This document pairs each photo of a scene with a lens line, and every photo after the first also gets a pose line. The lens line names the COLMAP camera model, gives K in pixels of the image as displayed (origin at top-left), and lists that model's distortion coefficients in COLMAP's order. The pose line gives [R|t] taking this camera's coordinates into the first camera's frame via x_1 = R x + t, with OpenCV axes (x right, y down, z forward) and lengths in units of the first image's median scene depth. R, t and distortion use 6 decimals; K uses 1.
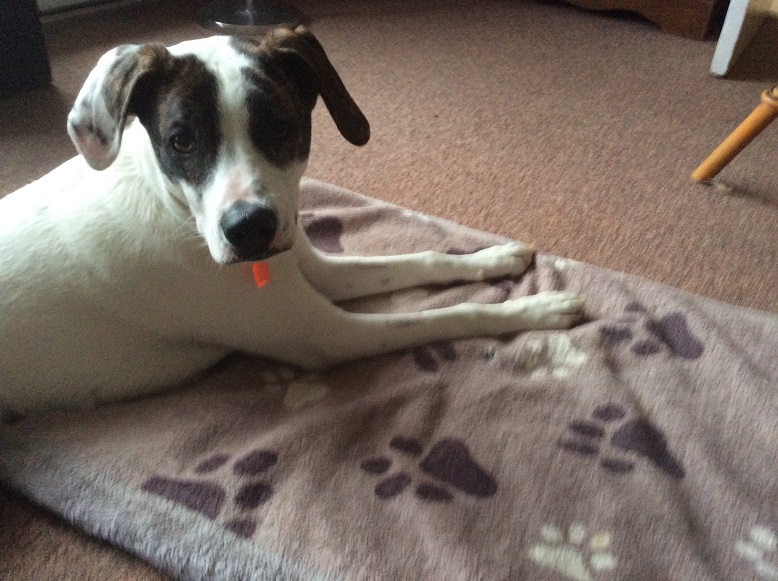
lens RADIAL K [[704.4, 0, 389.6], [0, 704.4, 284.0], [0, 0, 1]] dist [0.119141, -0.272542]
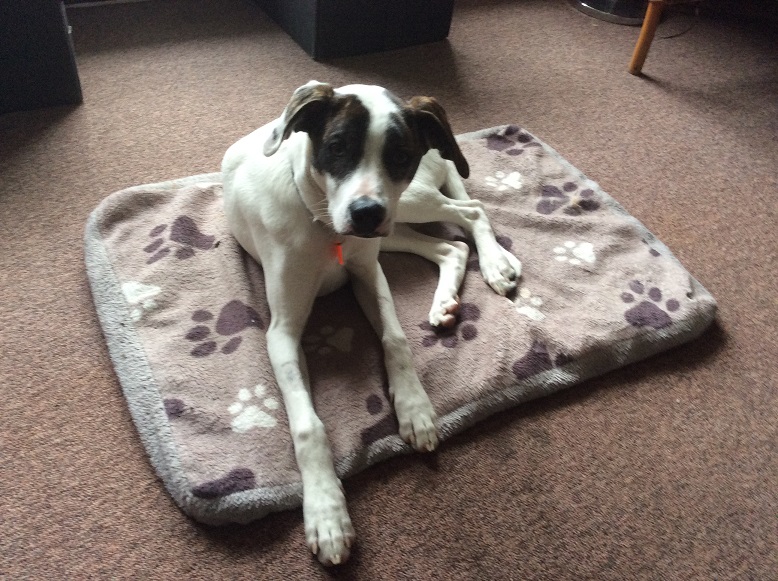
lens RADIAL K [[704.0, 0, 389.0], [0, 704.0, 290.5], [0, 0, 1]] dist [0.118218, -0.268887]
pose [[0.901723, 0.330014, -0.279261, -0.091088], [-0.295940, 0.942094, 0.157729, -0.043452], [0.315143, -0.059584, 0.947172, -0.322177]]
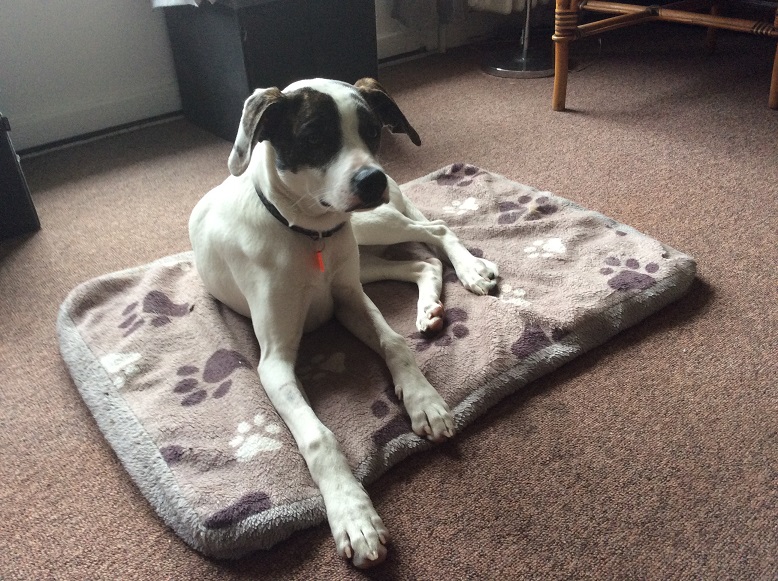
lens RADIAL K [[704.0, 0, 389.0], [0, 704.0, 290.5], [0, 0, 1]] dist [0.118218, -0.268887]
pose [[0.953204, 0.065214, -0.295210, -0.059066], [-0.079484, 0.996165, -0.036583, 0.114110], [0.291692, 0.058336, 0.954732, -0.311696]]
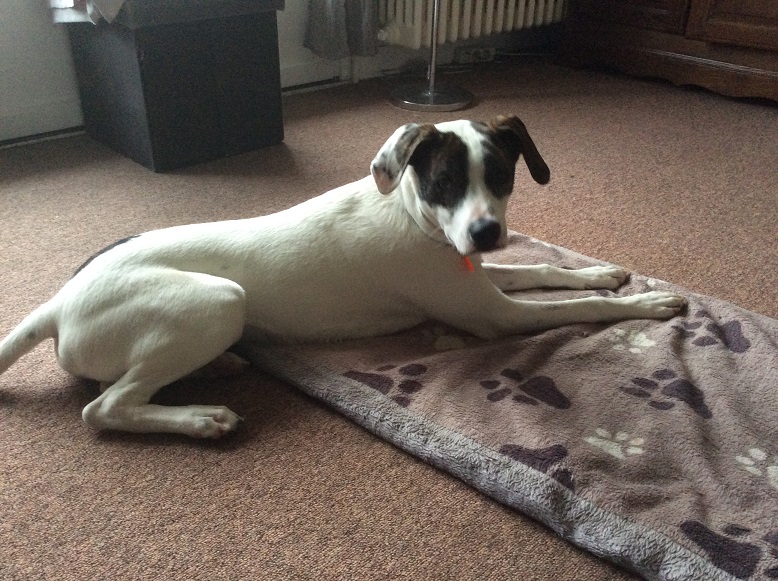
lens RADIAL K [[704.0, 0, 389.0], [0, 704.0, 290.5], [0, 0, 1]] dist [0.118218, -0.268887]
pose [[0.973568, 0.079957, -0.213943, 0.046872], [-0.100033, 0.991372, -0.084704, 0.124065], [0.205324, 0.103867, 0.973167, -0.317050]]
